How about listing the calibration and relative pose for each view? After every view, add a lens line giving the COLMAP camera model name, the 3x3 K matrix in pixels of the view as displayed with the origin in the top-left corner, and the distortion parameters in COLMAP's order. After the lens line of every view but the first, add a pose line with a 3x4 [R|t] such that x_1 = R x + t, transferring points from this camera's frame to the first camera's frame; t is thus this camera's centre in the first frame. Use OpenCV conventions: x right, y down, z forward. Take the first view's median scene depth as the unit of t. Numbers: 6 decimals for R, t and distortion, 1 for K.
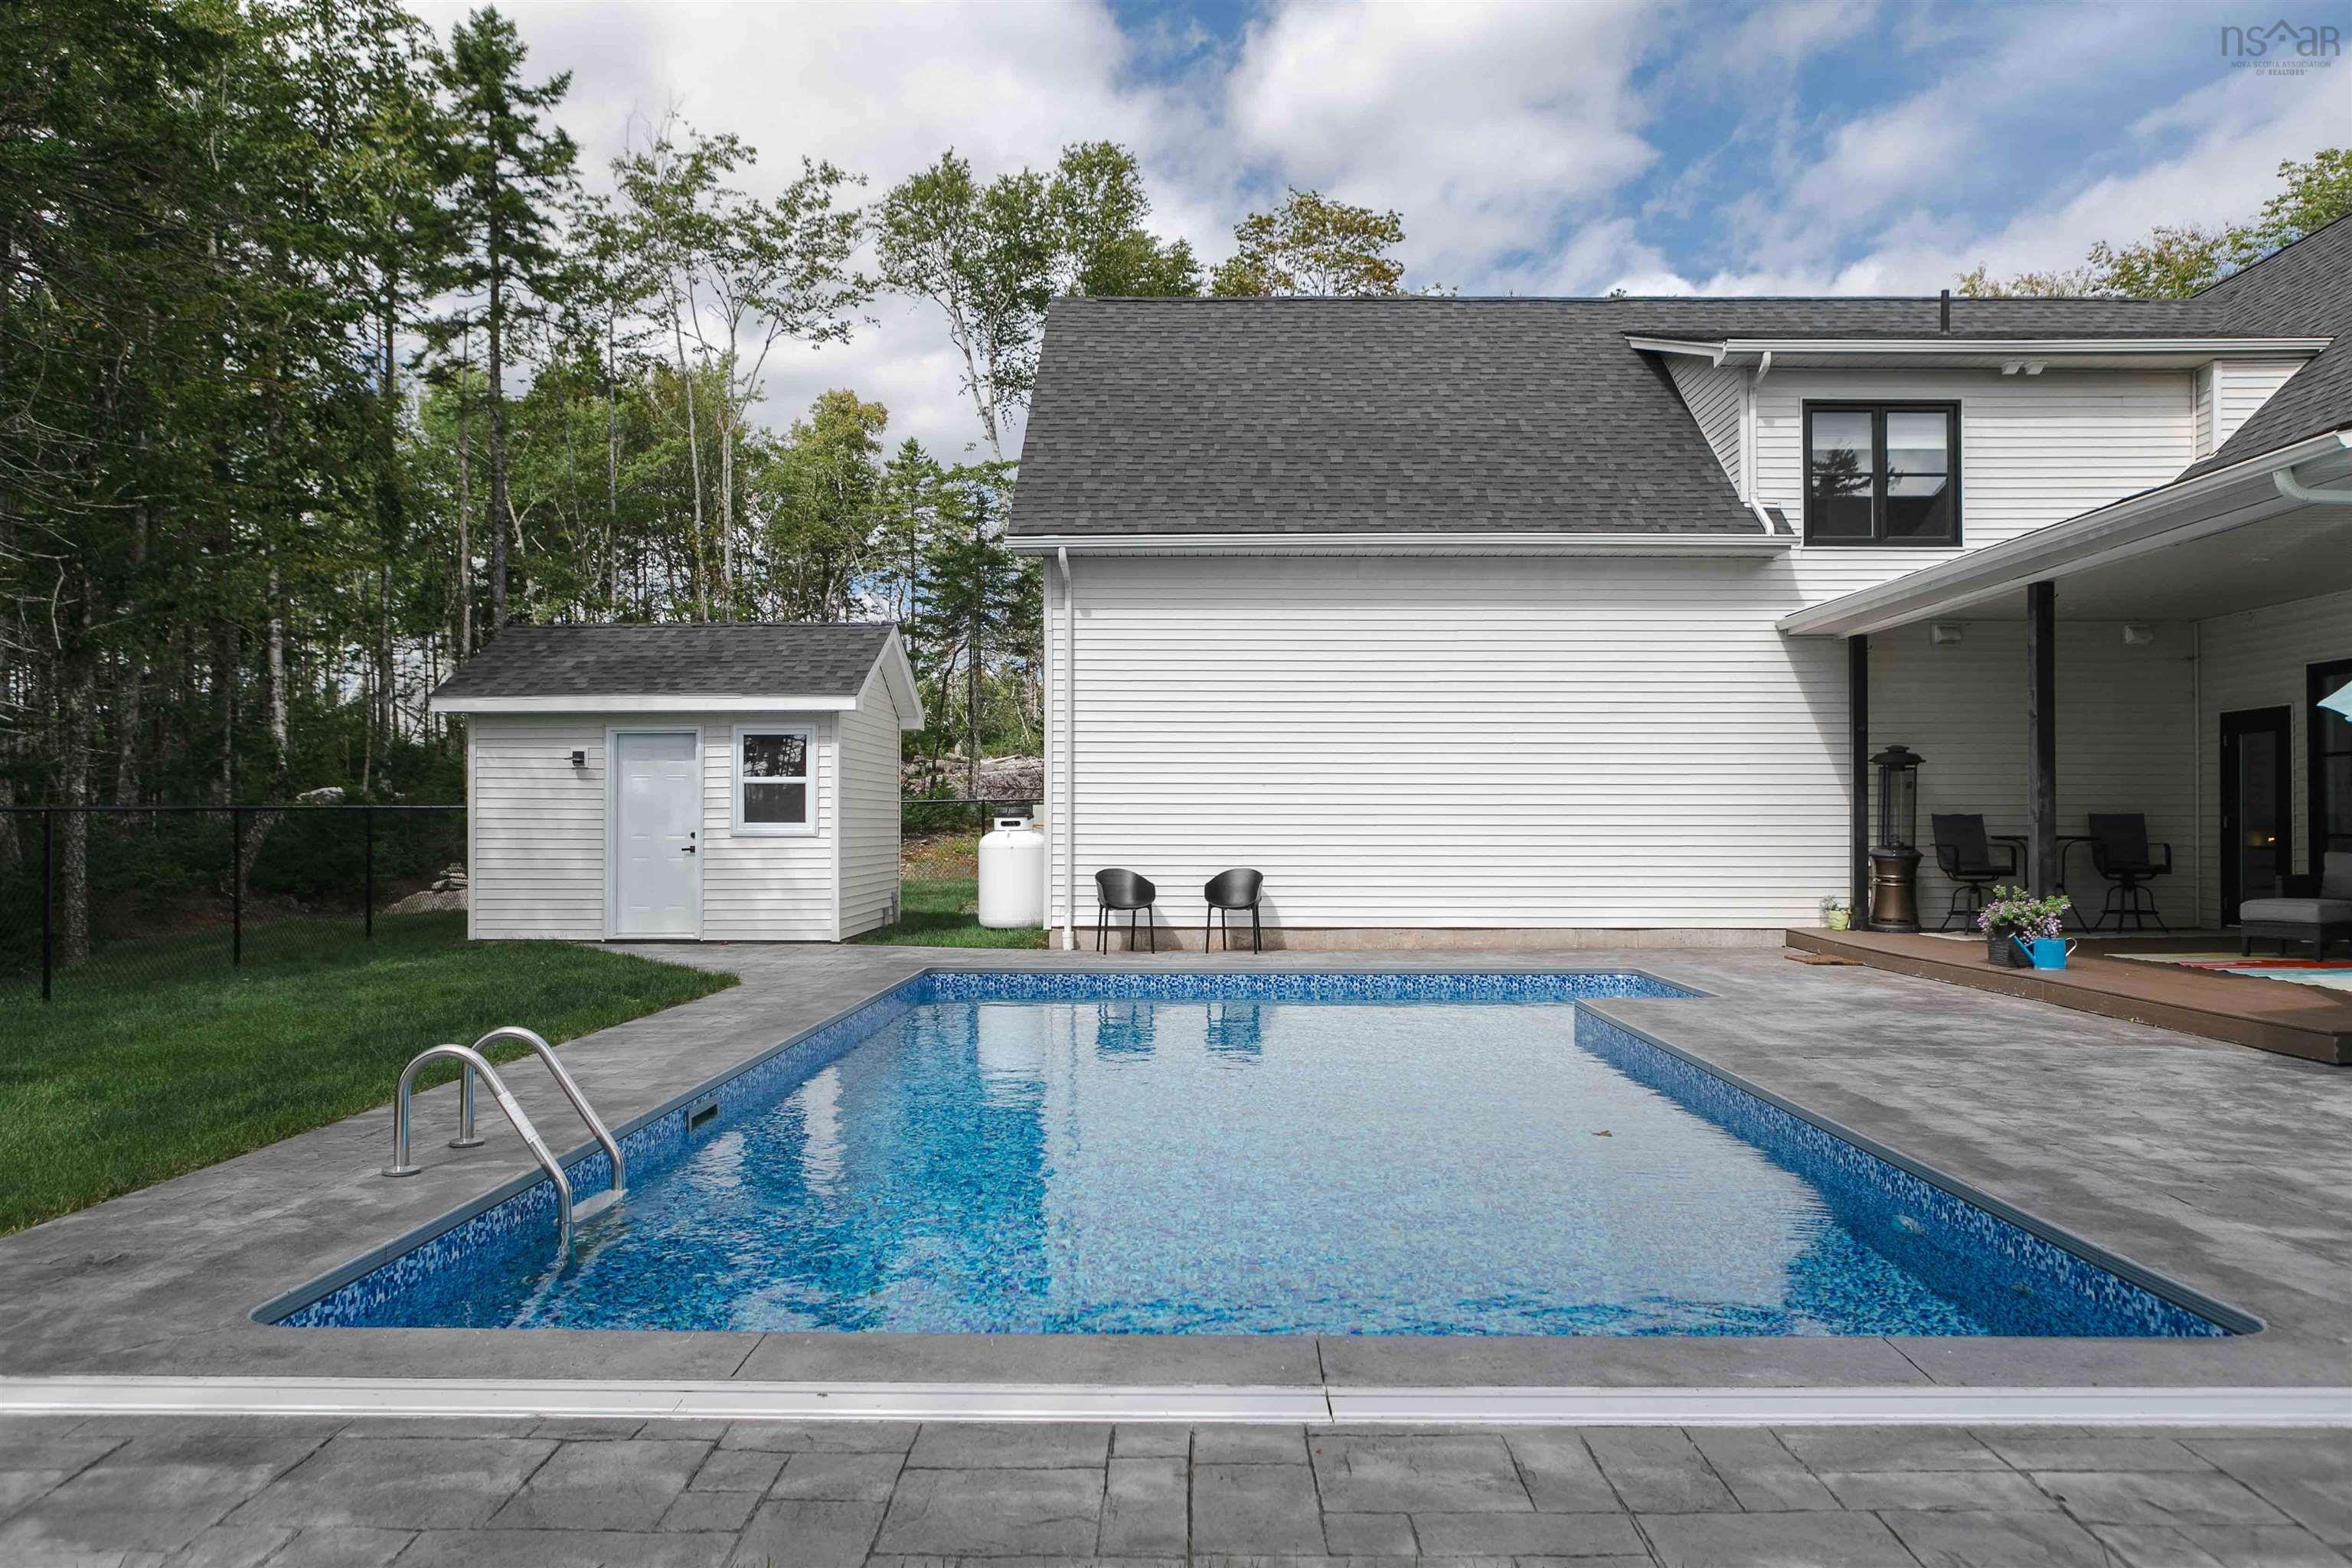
lens RADIAL K [[1646.4, 0, 1165.5], [0, 1646.4, 793.6], [0, 0, 1]] dist [-0.007096, 0.001820]
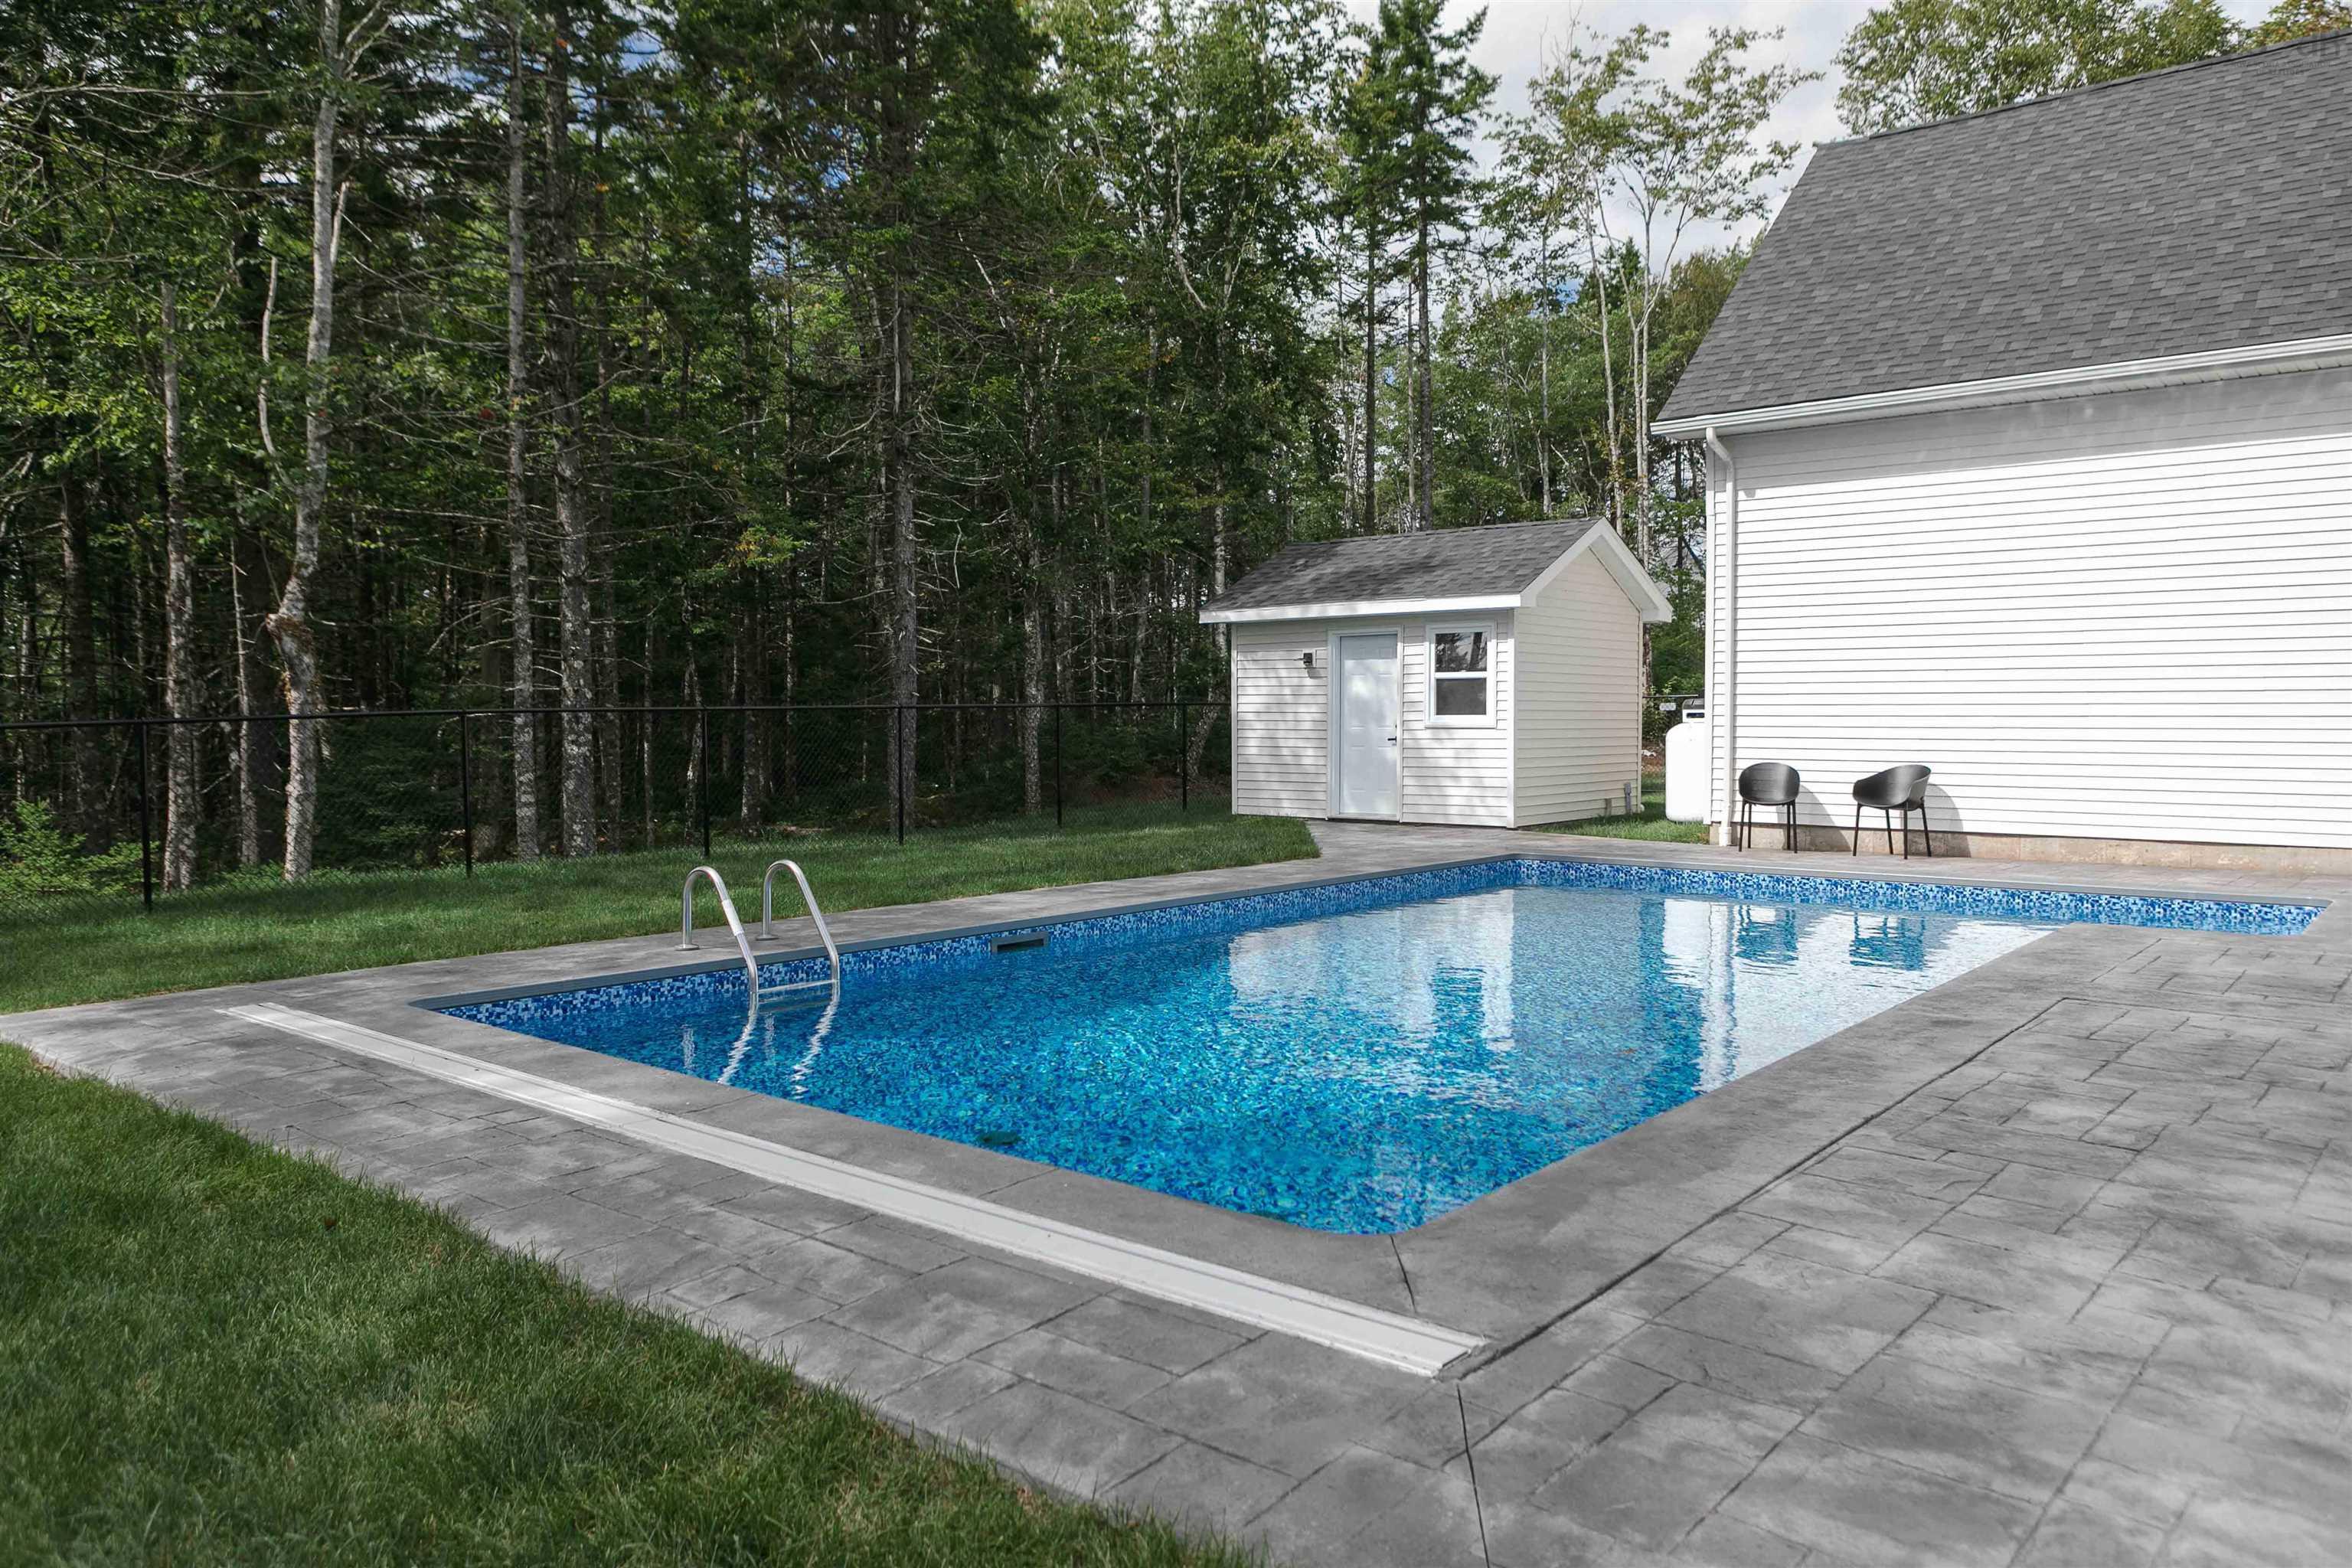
lens RADIAL K [[1646.4, 0, 1165.5], [0, 1646.4, 793.6], [0, 0, 1]] dist [-0.007096, 0.001820]
pose [[0.765208, 0.028676, -0.643144, 0.309266], [0.013512, 0.998072, 0.060577, 0.001146], [0.643642, -0.055044, 0.763345, 0.049116]]
